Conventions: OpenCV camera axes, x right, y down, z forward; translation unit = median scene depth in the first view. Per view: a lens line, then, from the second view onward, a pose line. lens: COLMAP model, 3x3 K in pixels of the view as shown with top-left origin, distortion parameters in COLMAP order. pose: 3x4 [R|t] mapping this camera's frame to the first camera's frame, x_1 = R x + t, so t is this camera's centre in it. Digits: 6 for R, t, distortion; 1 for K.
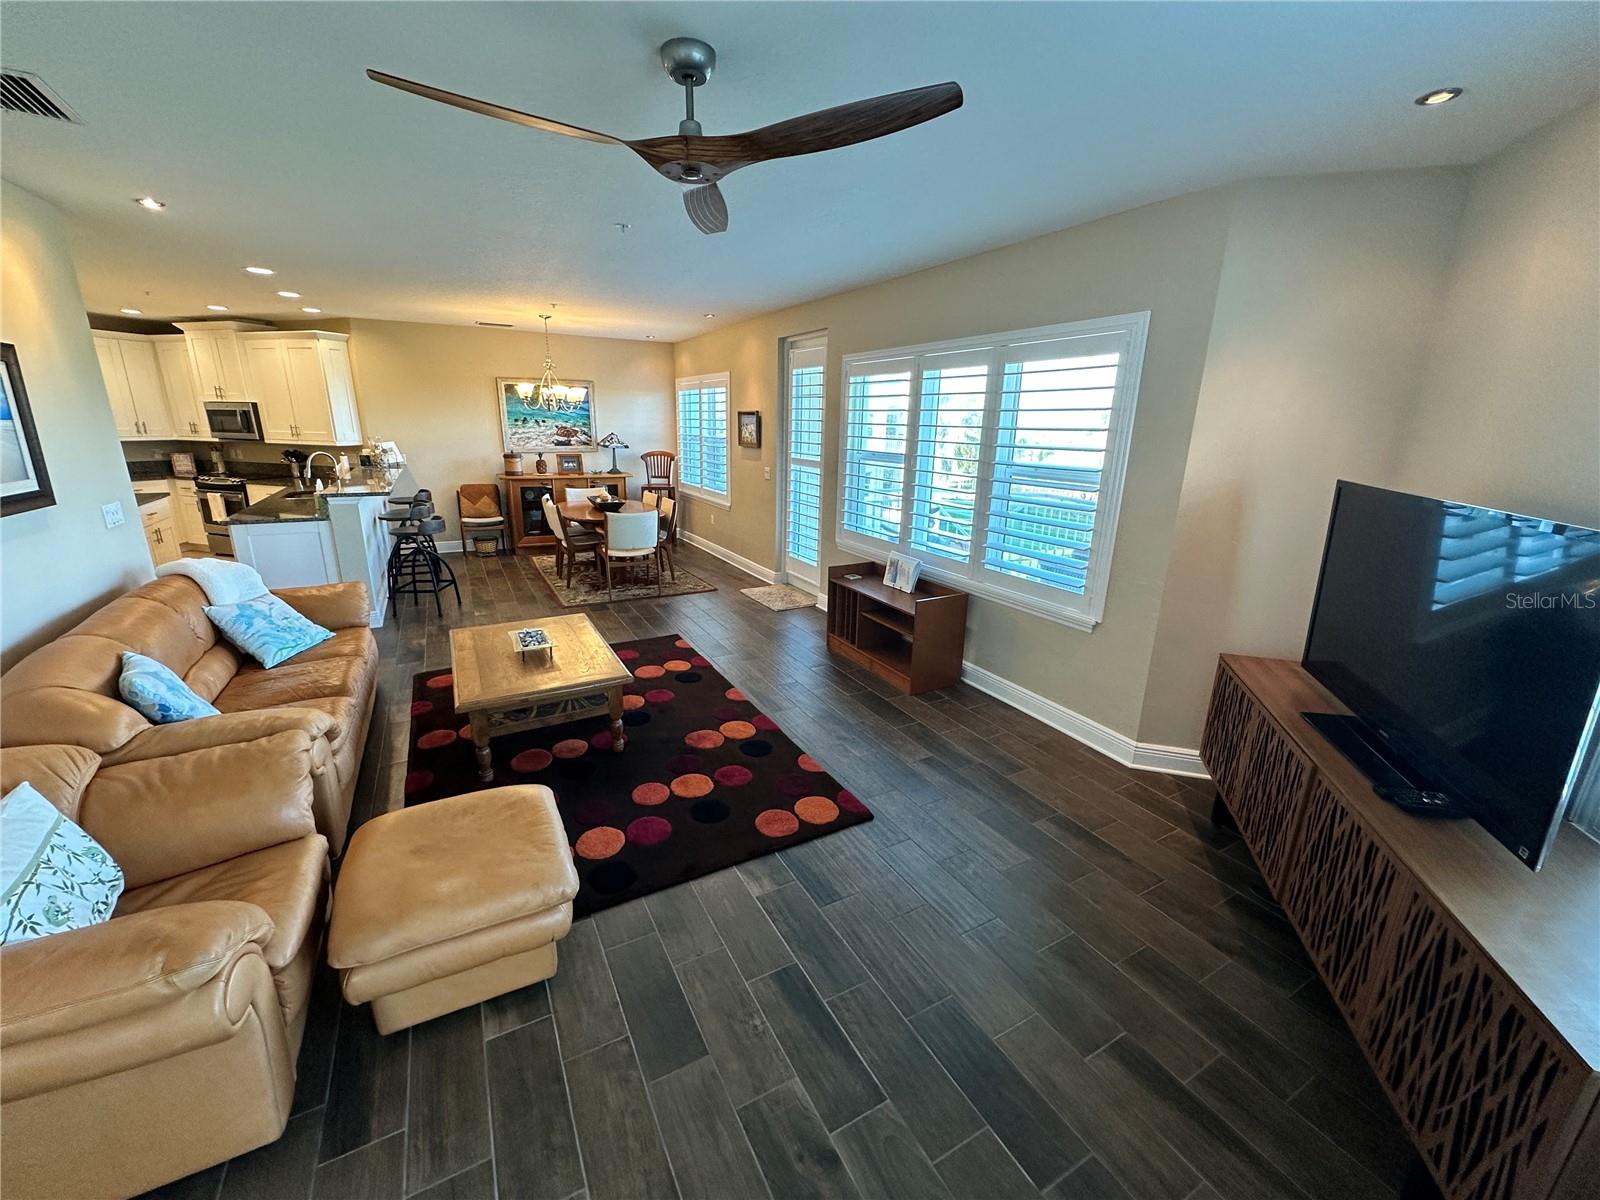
lens RADIAL K [[634.0, 0, 800.0], [0, 634.0, 600.0], [0, 0, 1]] dist [-0.003882, 0.000444]
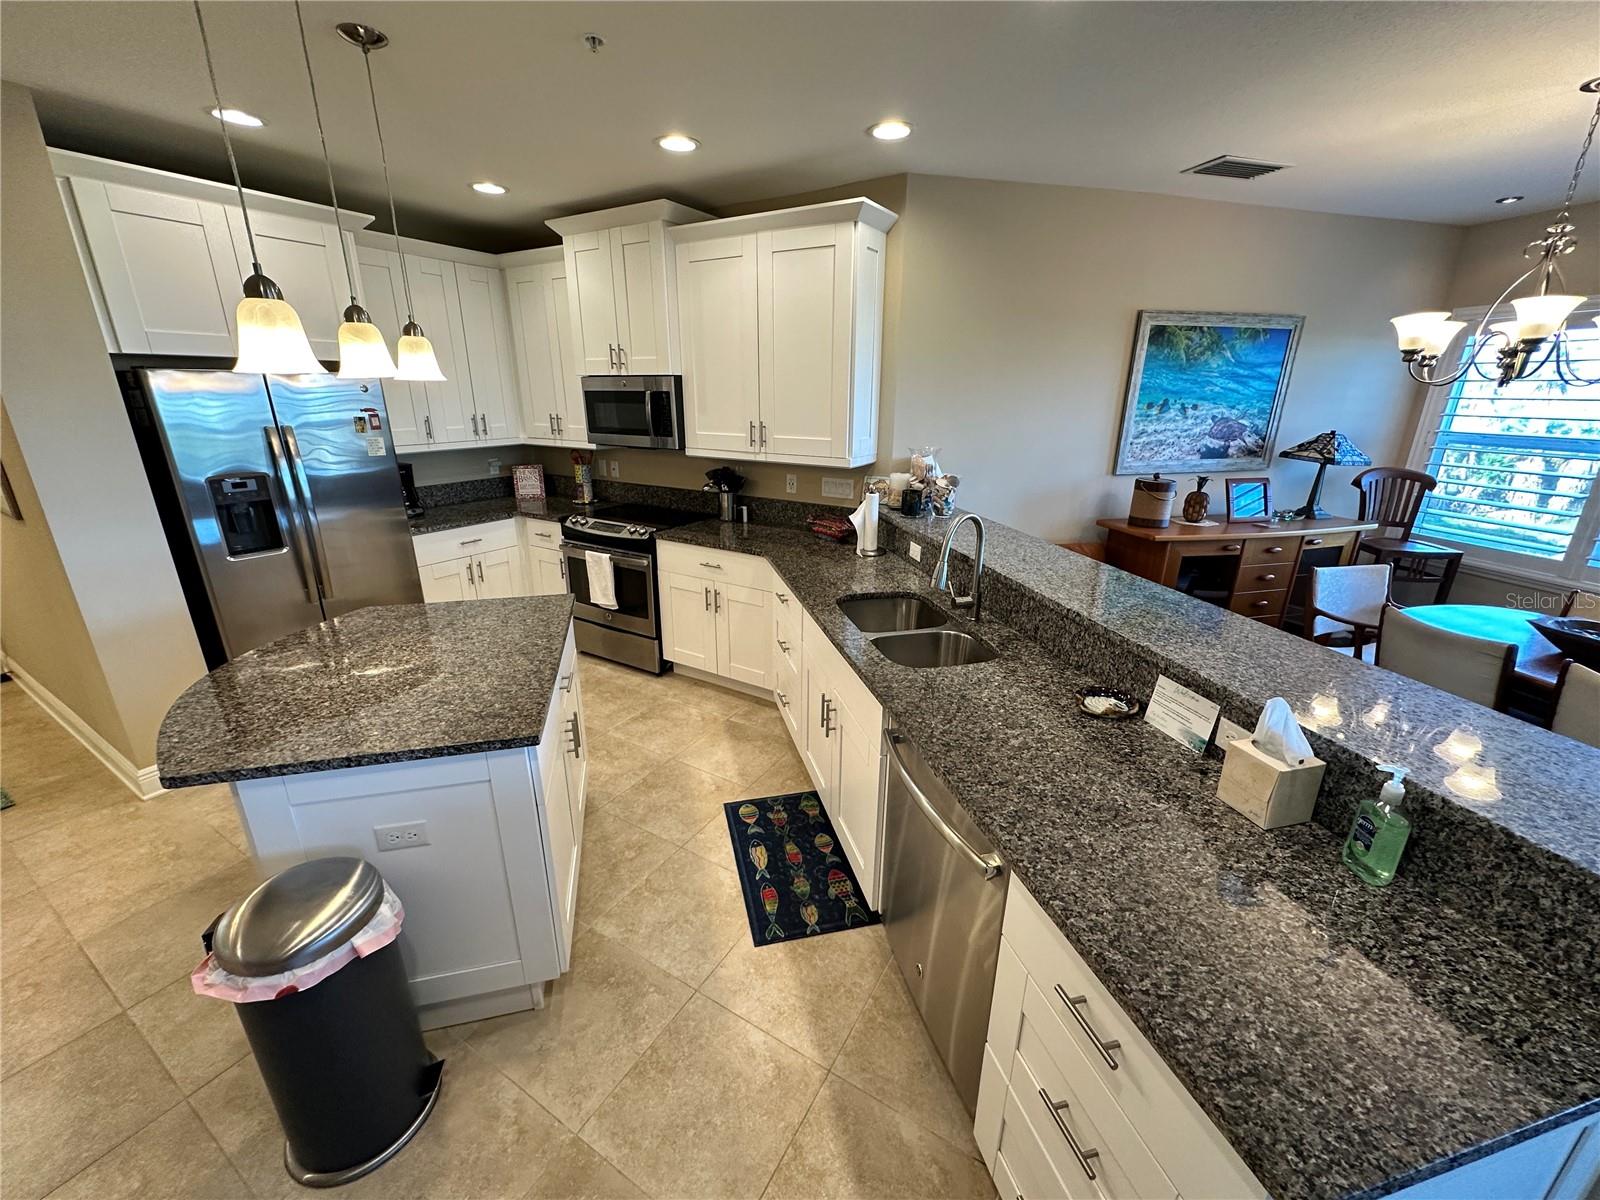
lens RADIAL K [[637.6, 0, 800.0], [0, 637.6, 600.0], [0, 0, 1]] dist [-0.000699, -0.000206]
pose [[0.967188, 0.067717, -0.244873, -0.614263], [-0.057407, 0.997147, 0.049006, -0.160347], [0.247493, -0.033340, 0.968316, 0.512902]]
